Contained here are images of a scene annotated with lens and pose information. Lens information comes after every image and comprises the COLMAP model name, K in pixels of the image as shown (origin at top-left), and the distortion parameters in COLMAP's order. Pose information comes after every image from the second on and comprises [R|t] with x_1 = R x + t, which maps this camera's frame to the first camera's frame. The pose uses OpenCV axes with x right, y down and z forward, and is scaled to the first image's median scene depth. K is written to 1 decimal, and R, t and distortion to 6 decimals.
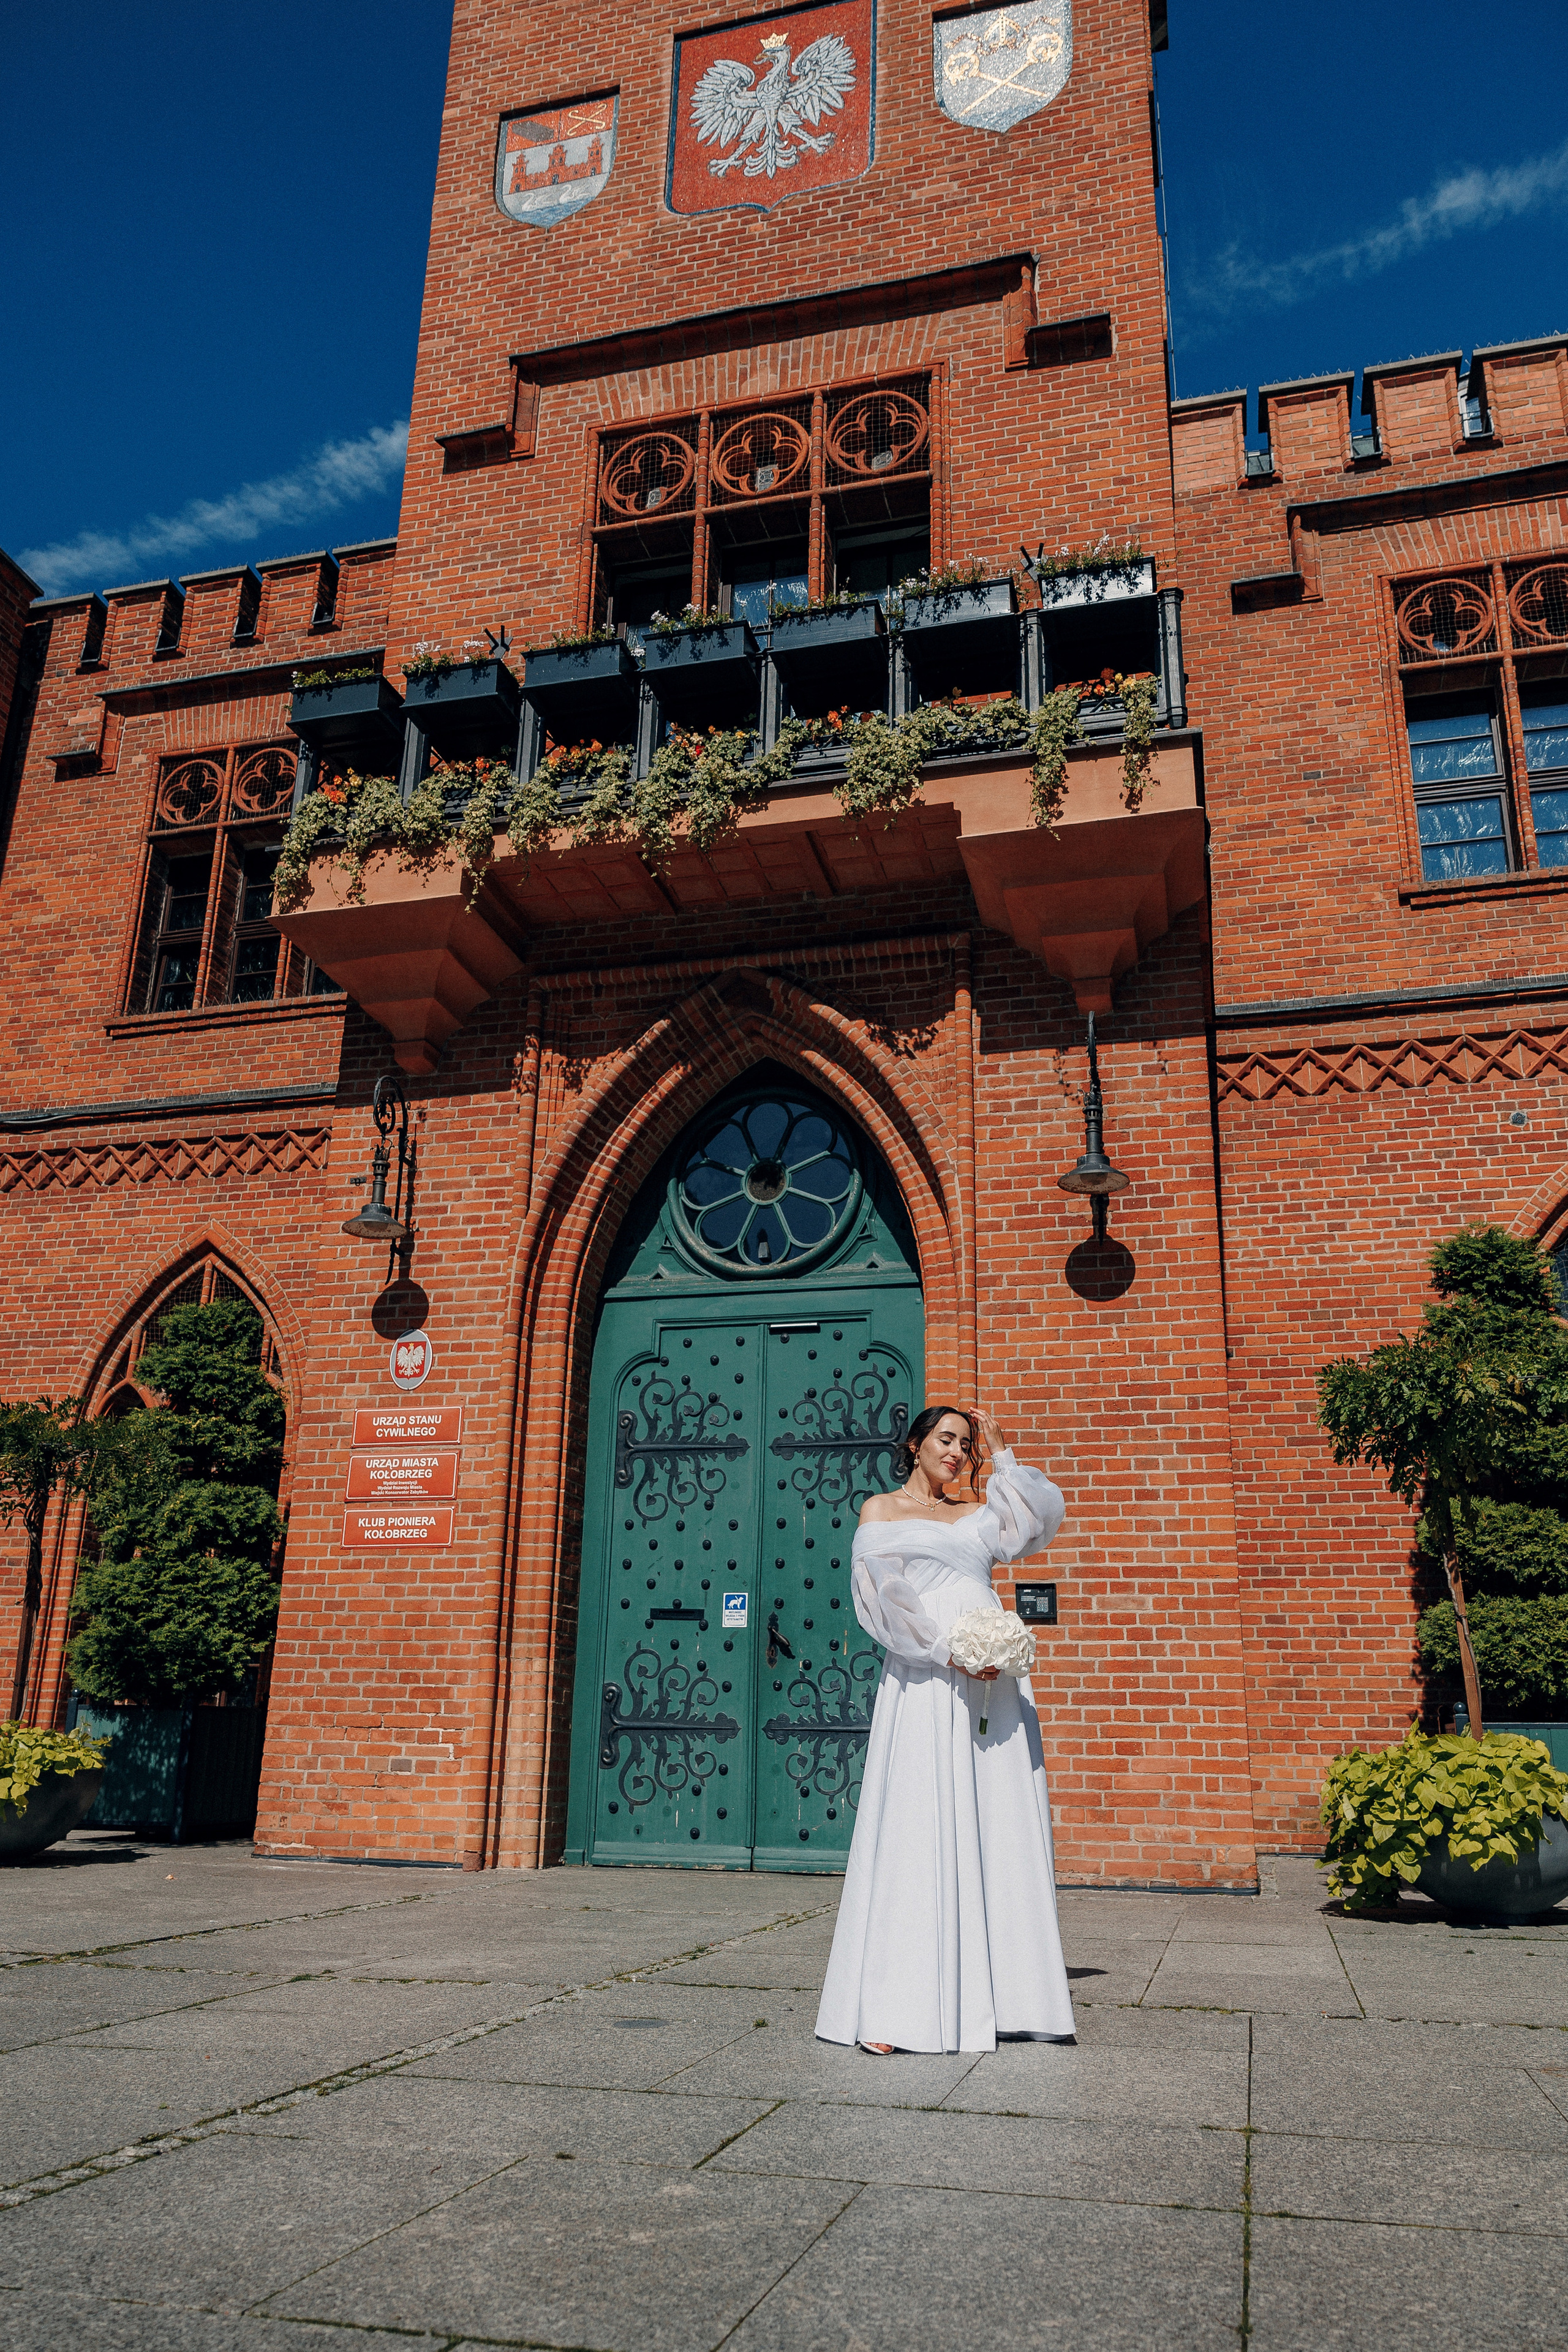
lens RADIAL K [[1681.1, 0, 785.5], [0, 1681.1, 1251.1], [0, 0, 1]] dist [-0.001681, 0.041776]
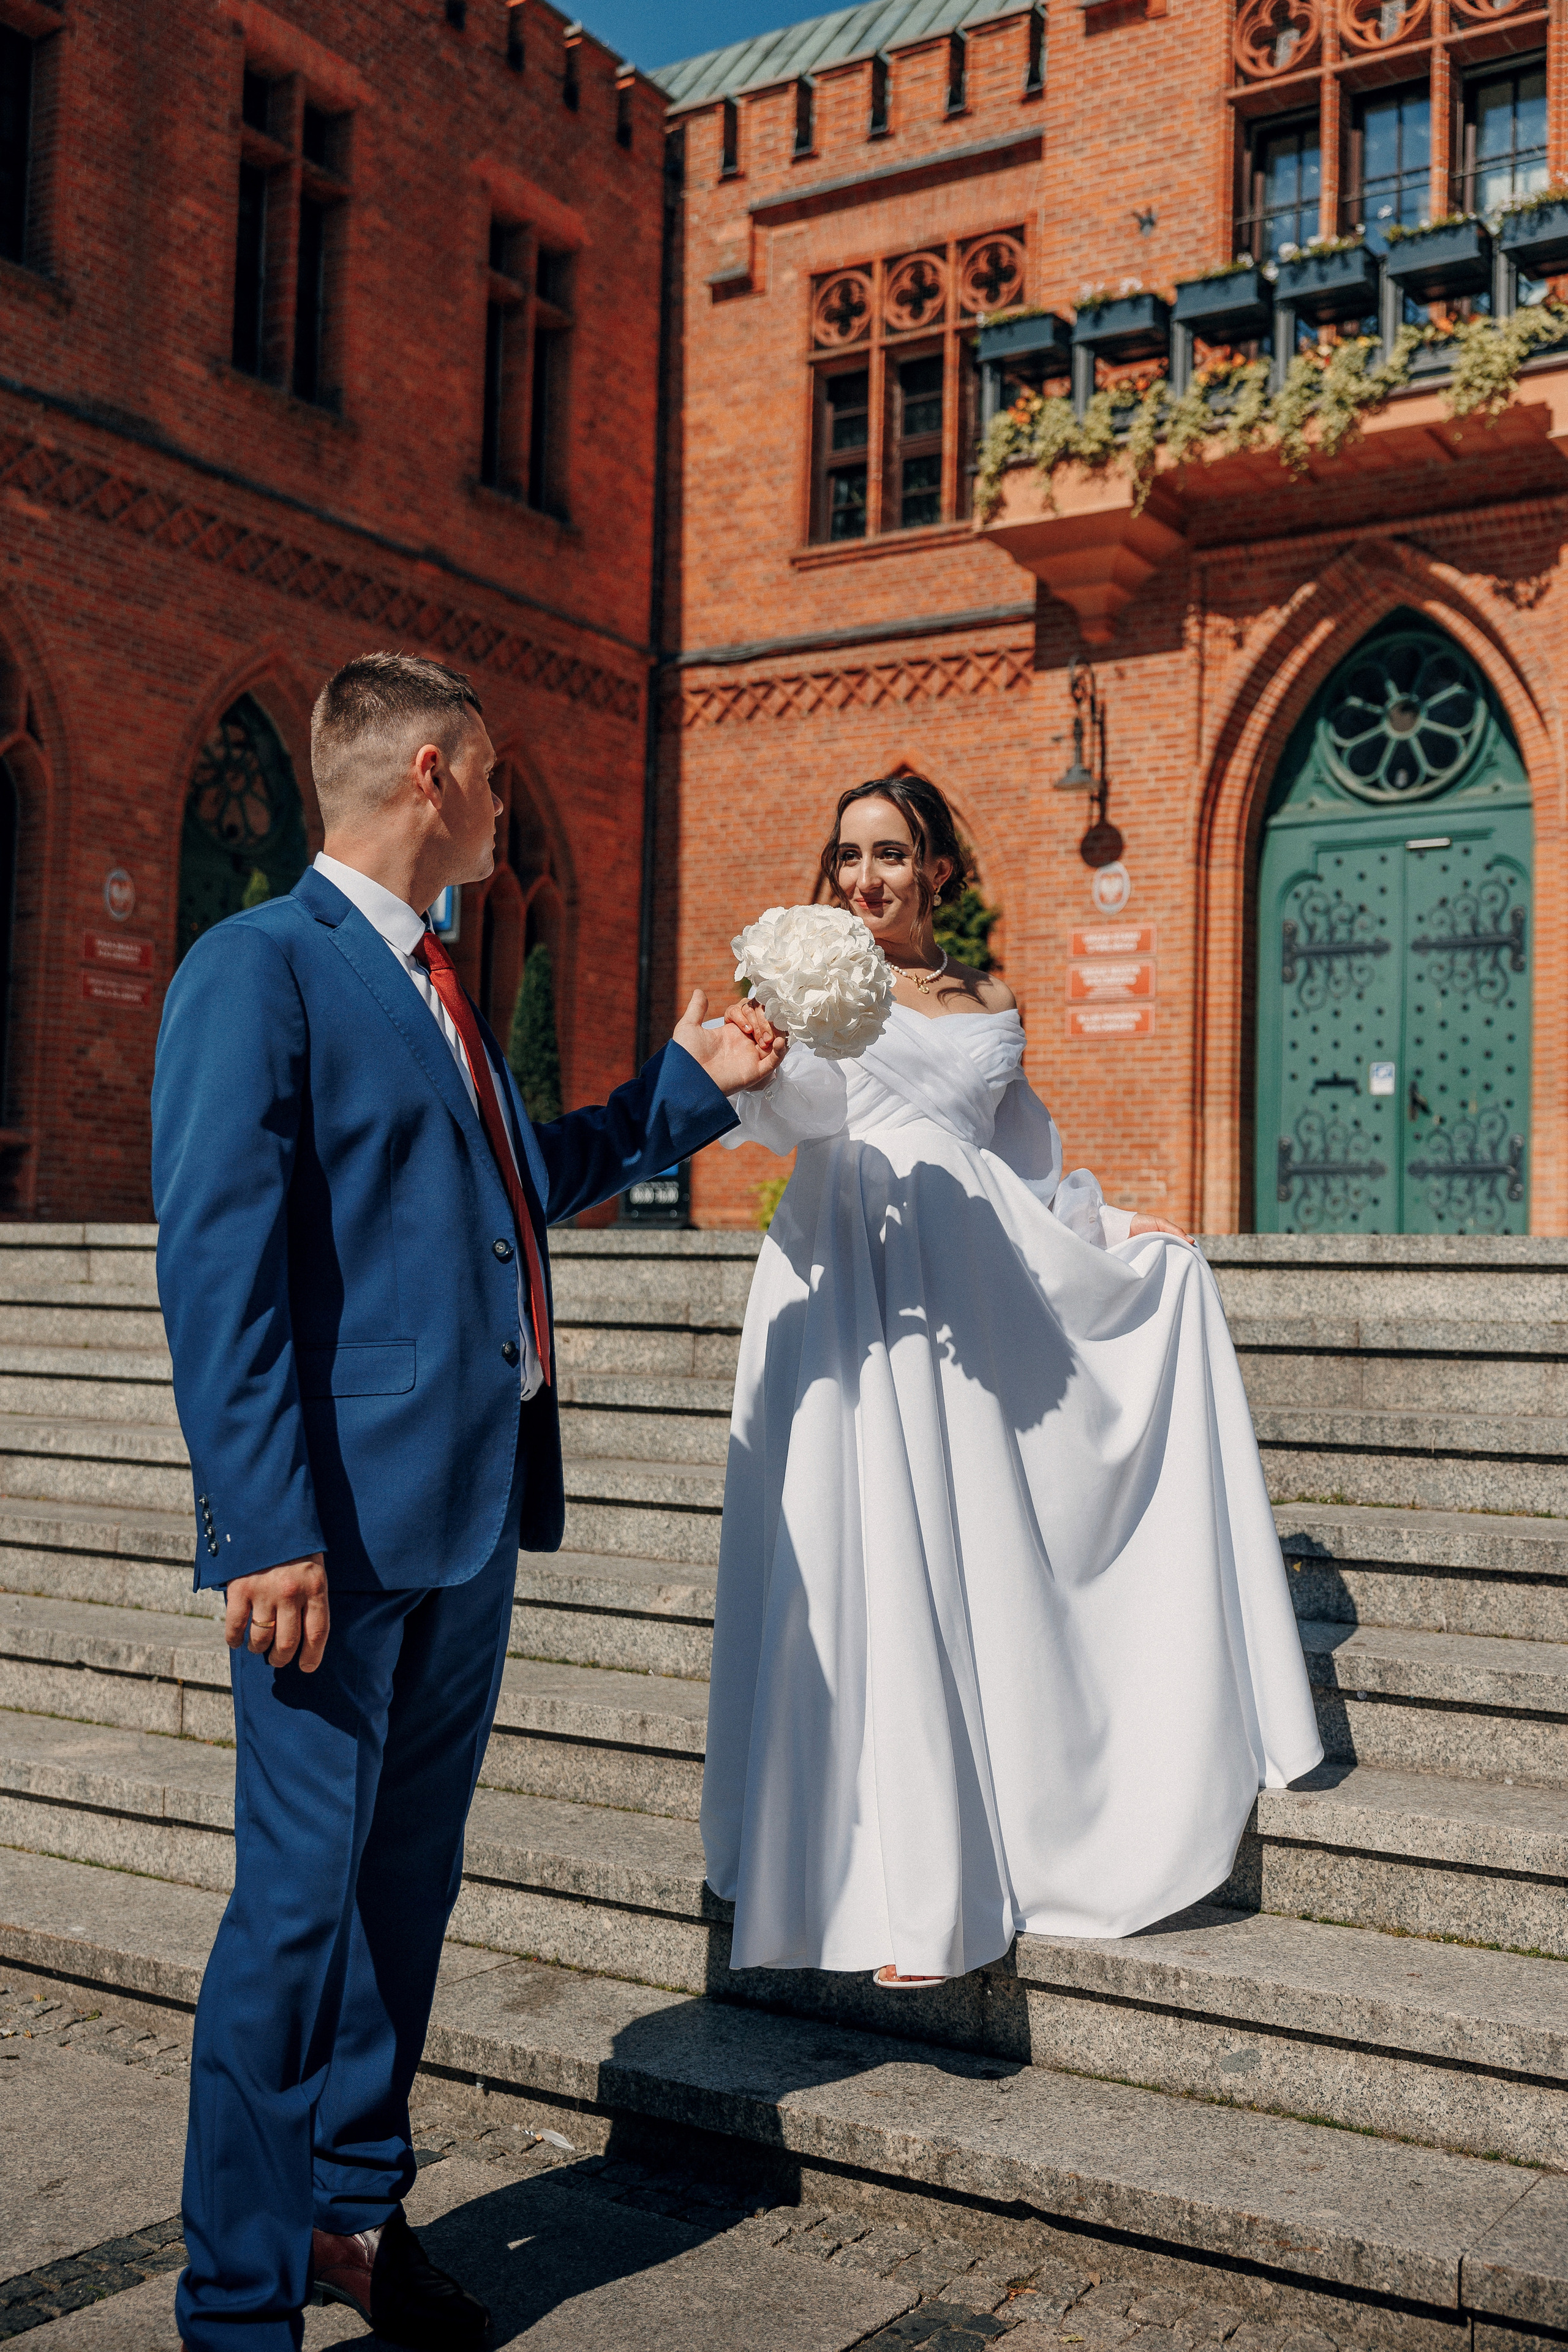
lens RADIAL K [[2482.7, 0, 784.0], [0, 2482.7, 1176.0], [0, 0, 1]] dist [-0.002377, -0.016039]
pose [[0.950446, -0.012061, -0.310656, 0.114647], [0.086260, 0.970244, 0.226242, -0.164711], [0.298684, -0.241828, 0.923205, -0.817100]]
